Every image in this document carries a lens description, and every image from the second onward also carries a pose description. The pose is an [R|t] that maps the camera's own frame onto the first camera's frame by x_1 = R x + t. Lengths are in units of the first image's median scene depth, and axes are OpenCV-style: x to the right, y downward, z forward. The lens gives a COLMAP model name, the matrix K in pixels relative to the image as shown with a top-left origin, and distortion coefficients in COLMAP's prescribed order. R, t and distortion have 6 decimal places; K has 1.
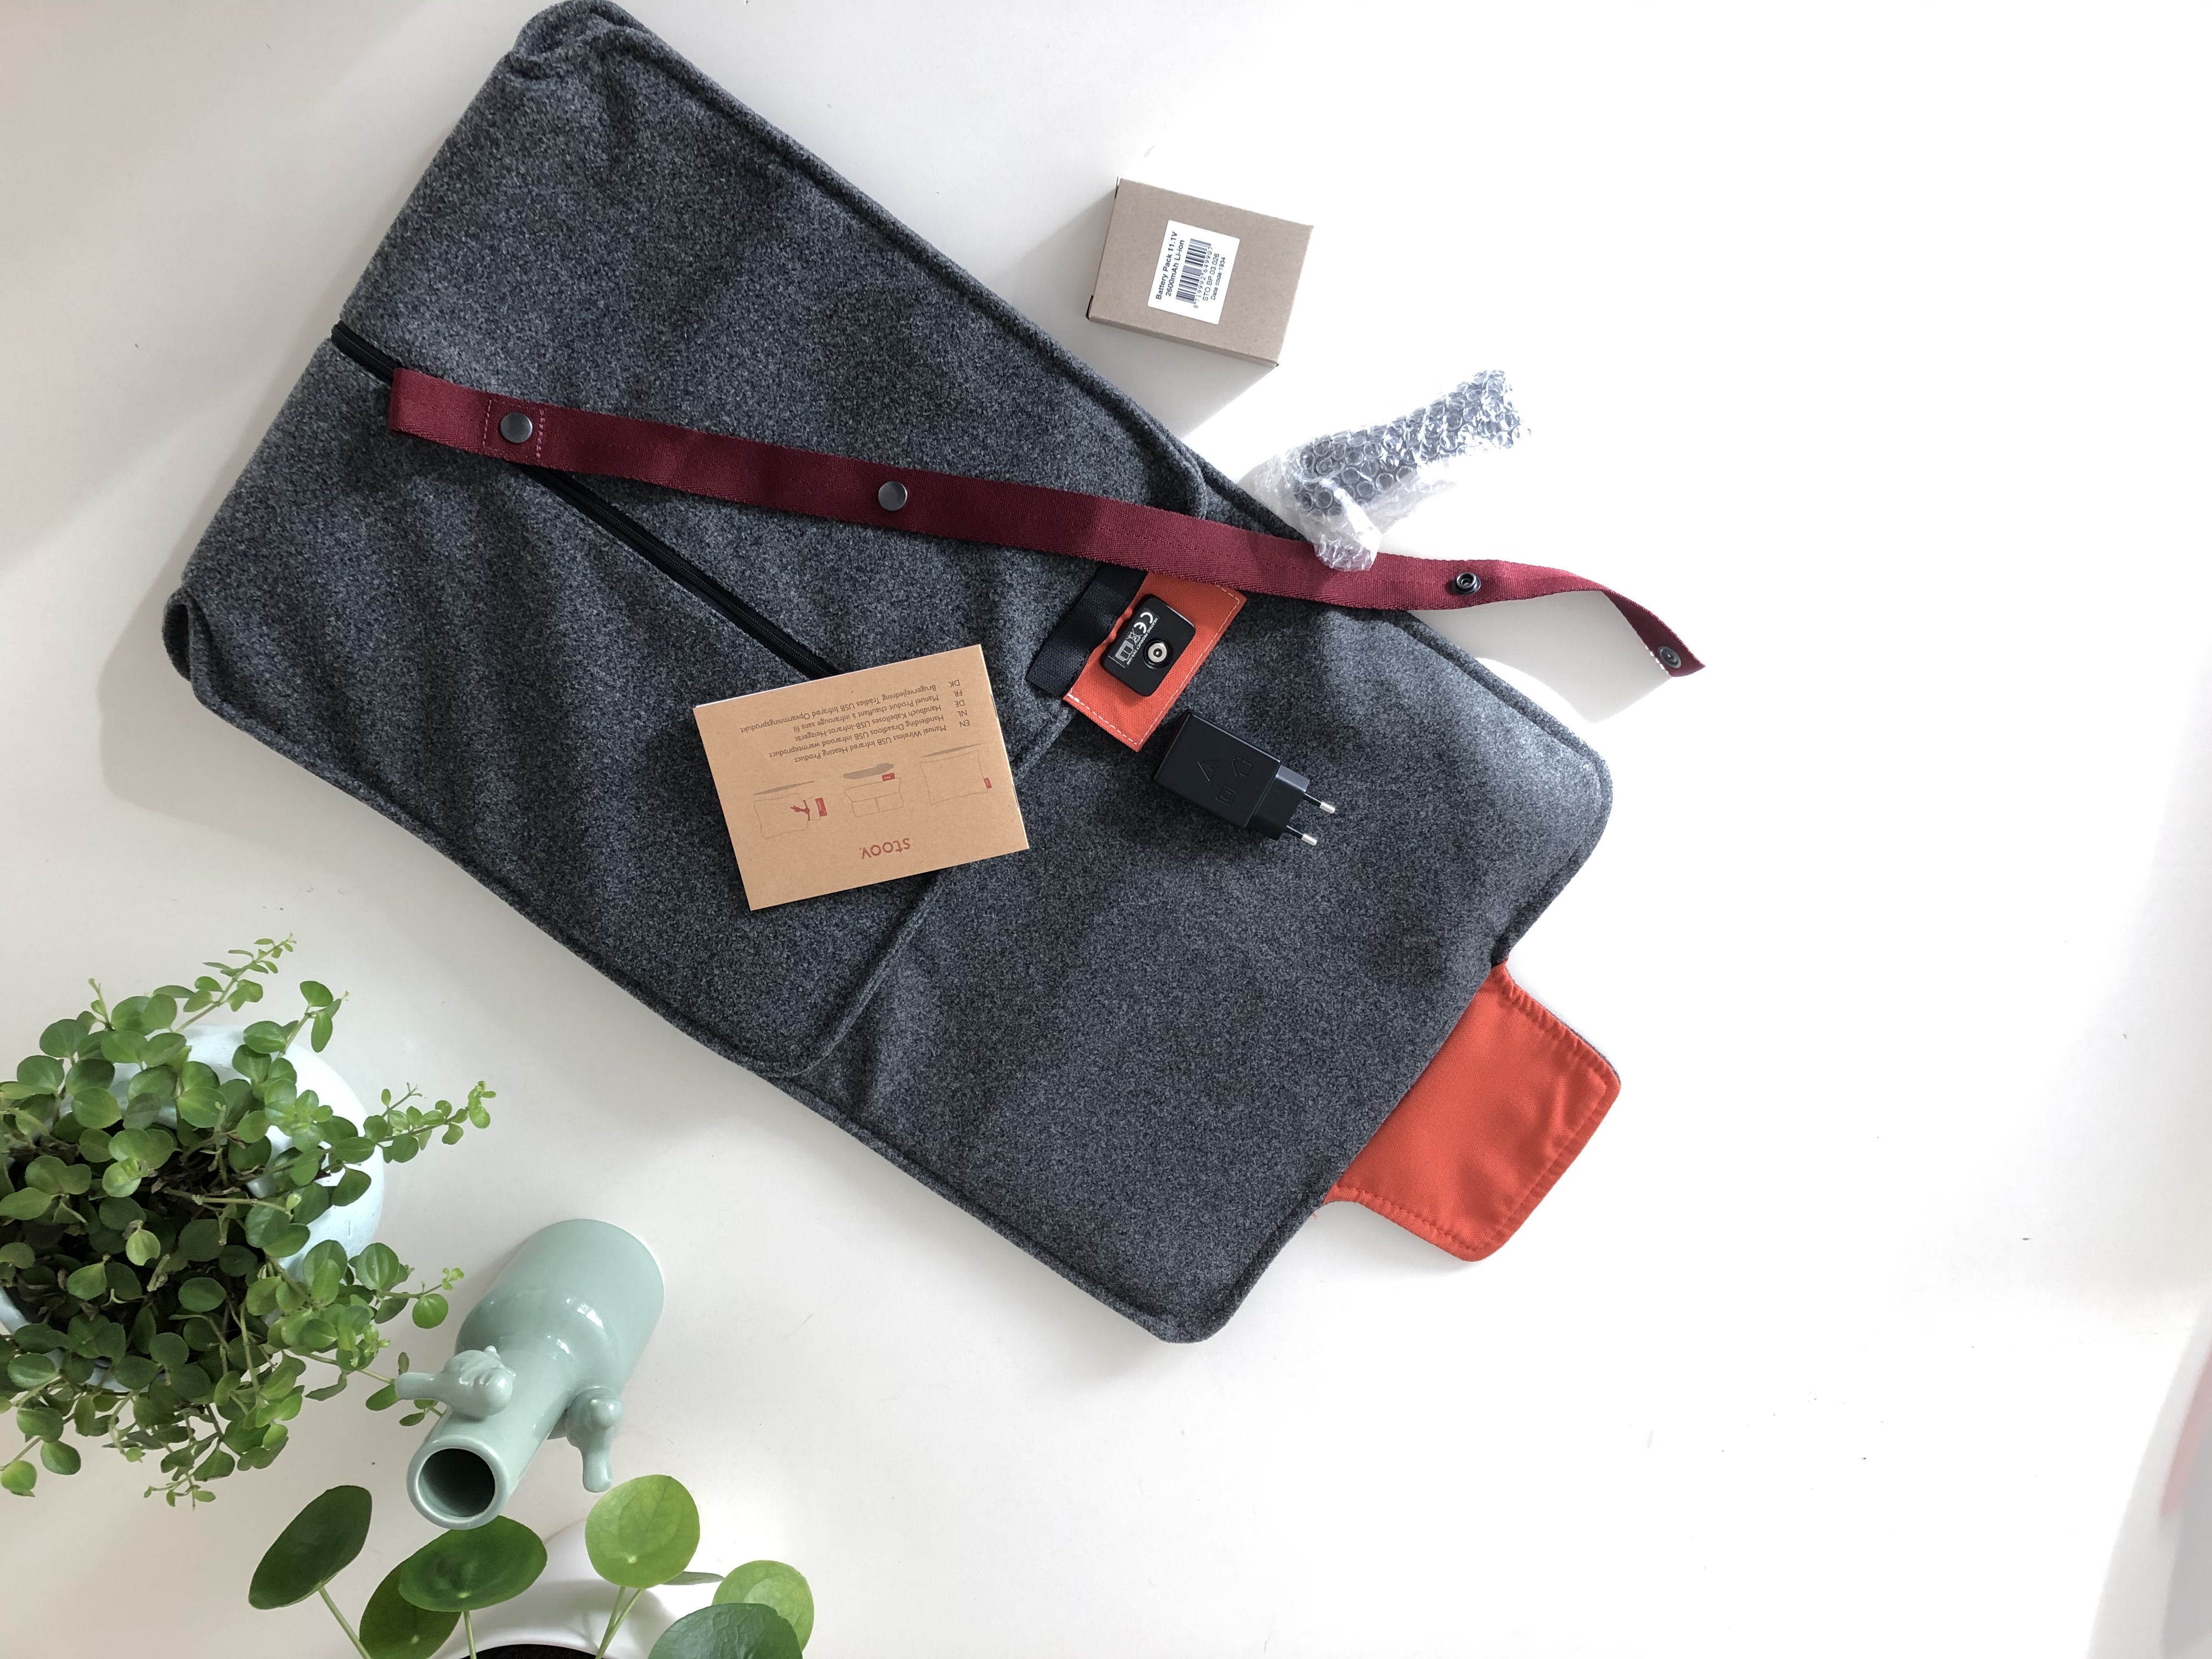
lens RADIAL K [[1798.0, 0, 1106.0], [0, 1798.0, 829.5], [0, 0, 1]] dist [-0.002620, -0.008279]
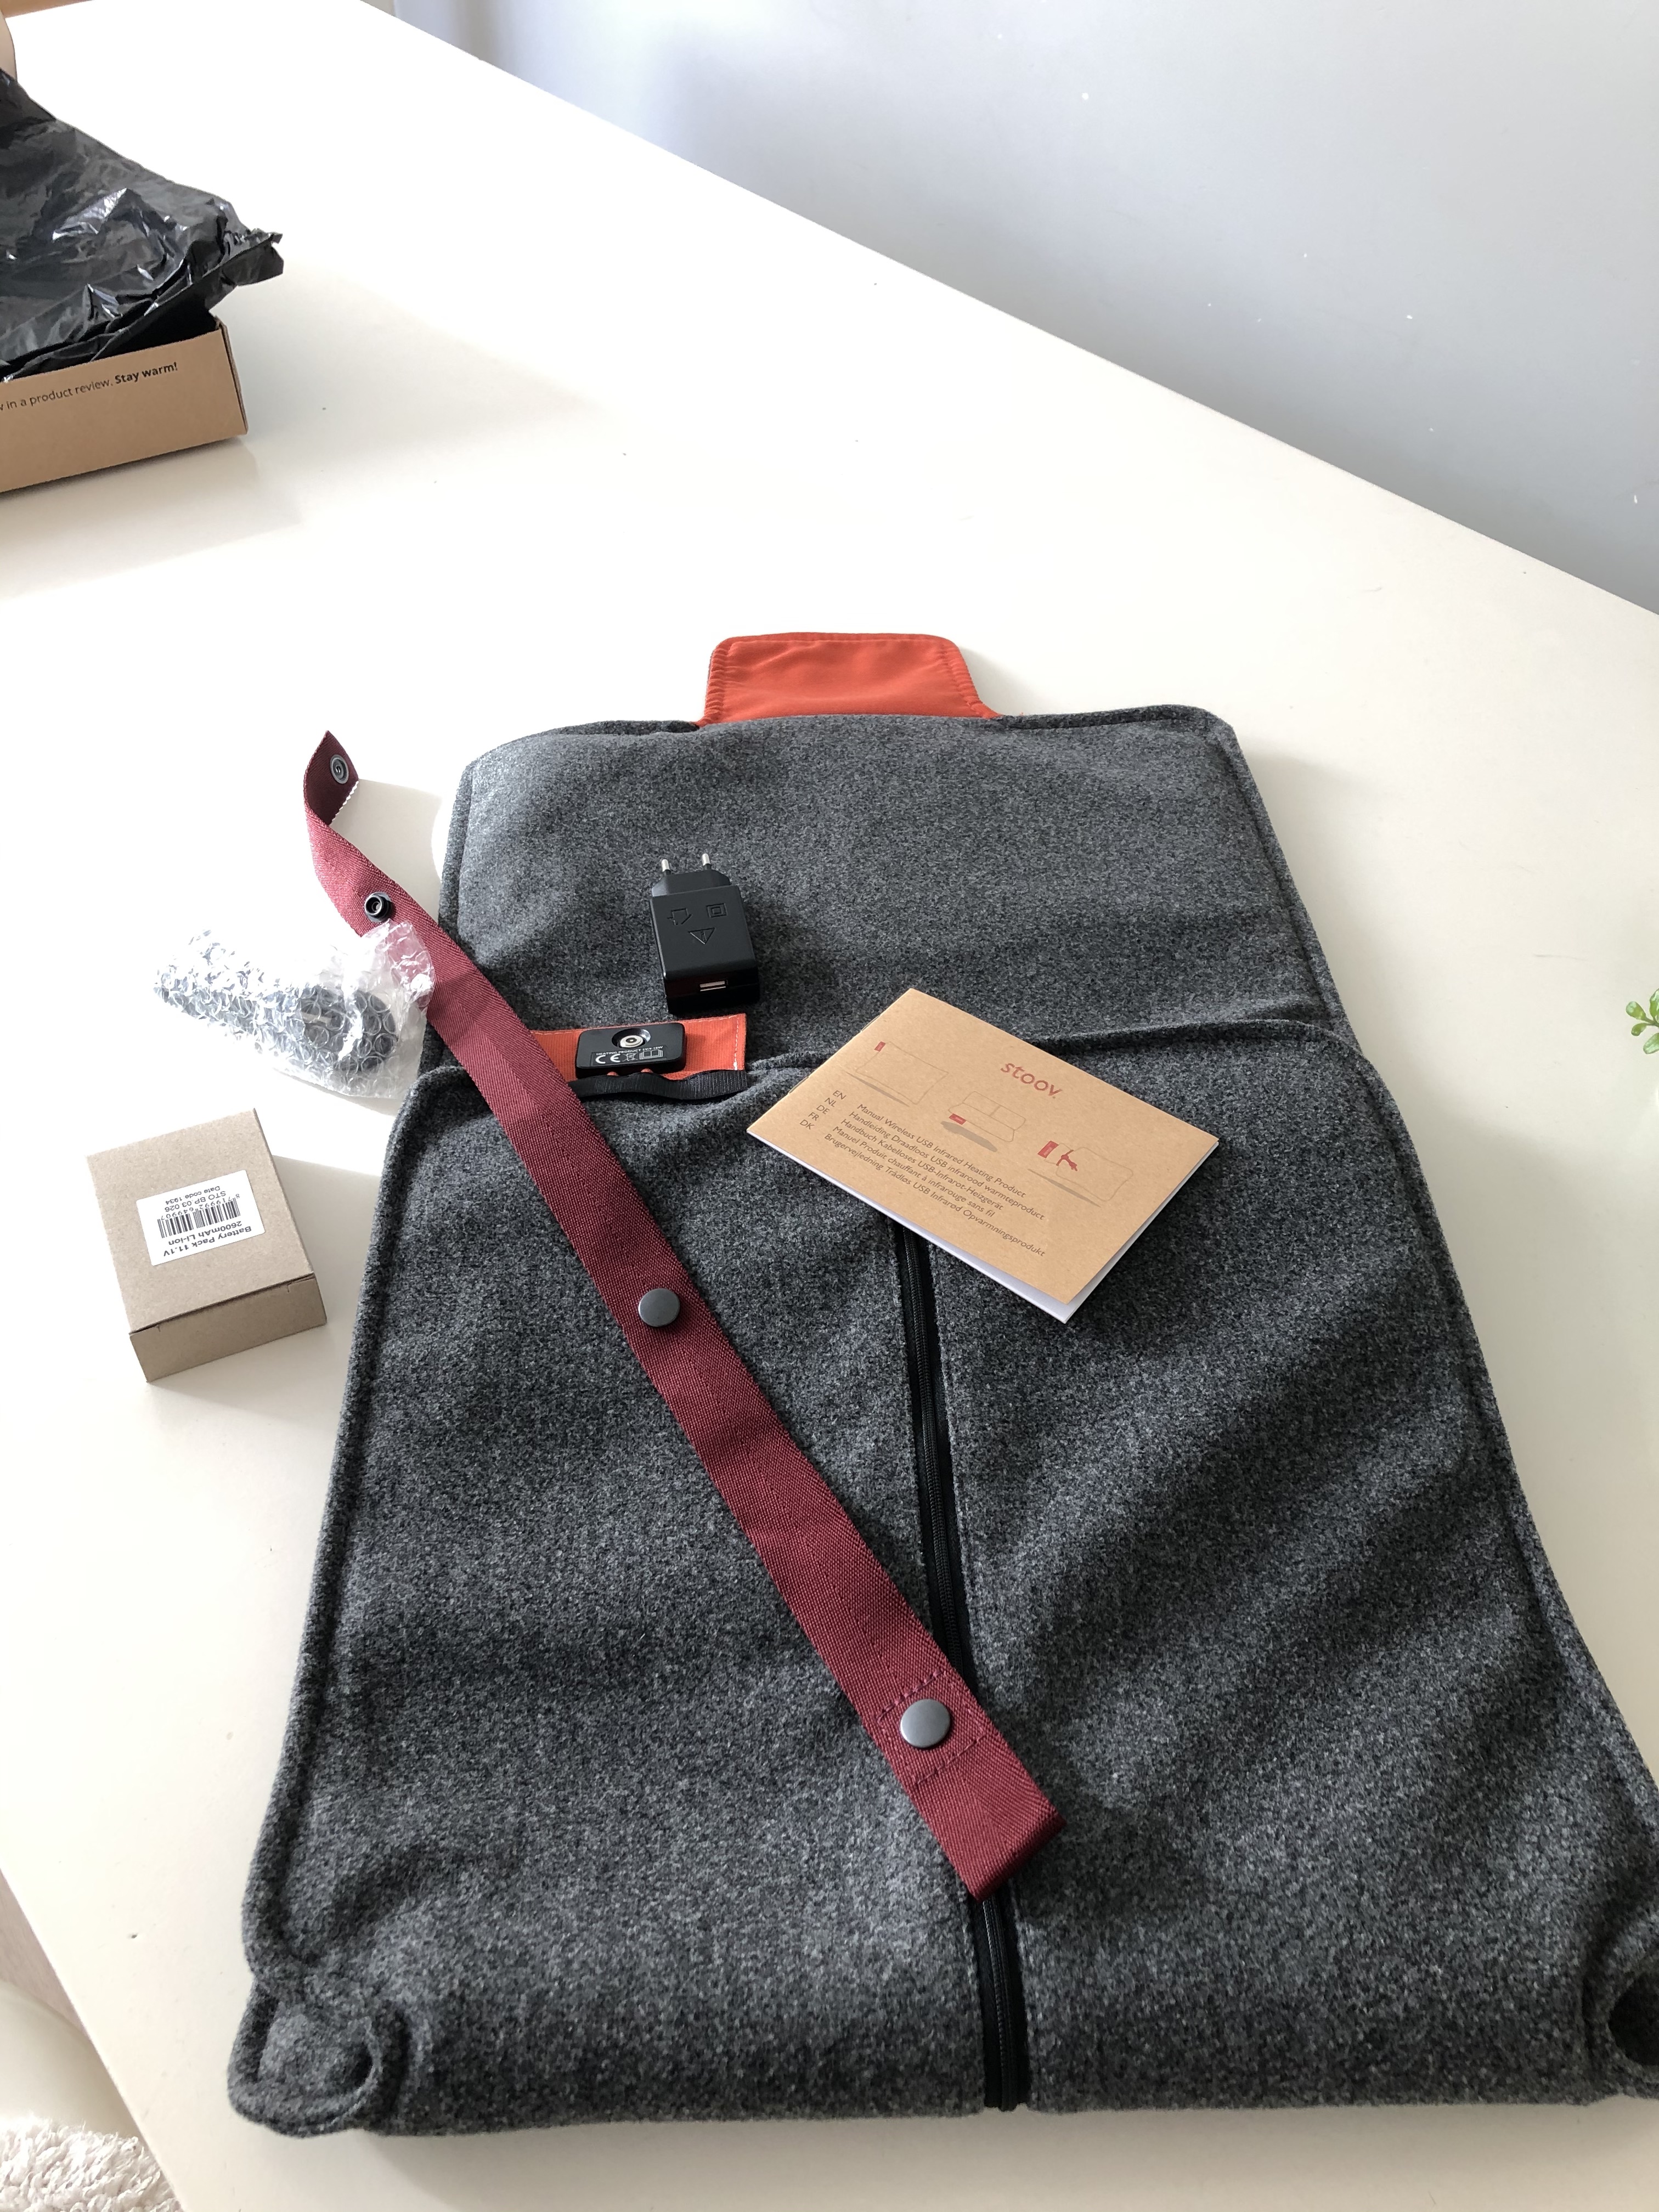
lens RADIAL K [[1802.3, 0, 829.5], [0, 1802.3, 1106.0], [0, 0, 1]] dist [0.008804, -0.002093]
pose [[-0.631006, -0.553400, 0.543672, -0.506205], [0.762496, -0.571547, 0.303206, -0.303795], [0.142940, 0.605873, 0.782615, 0.391303]]
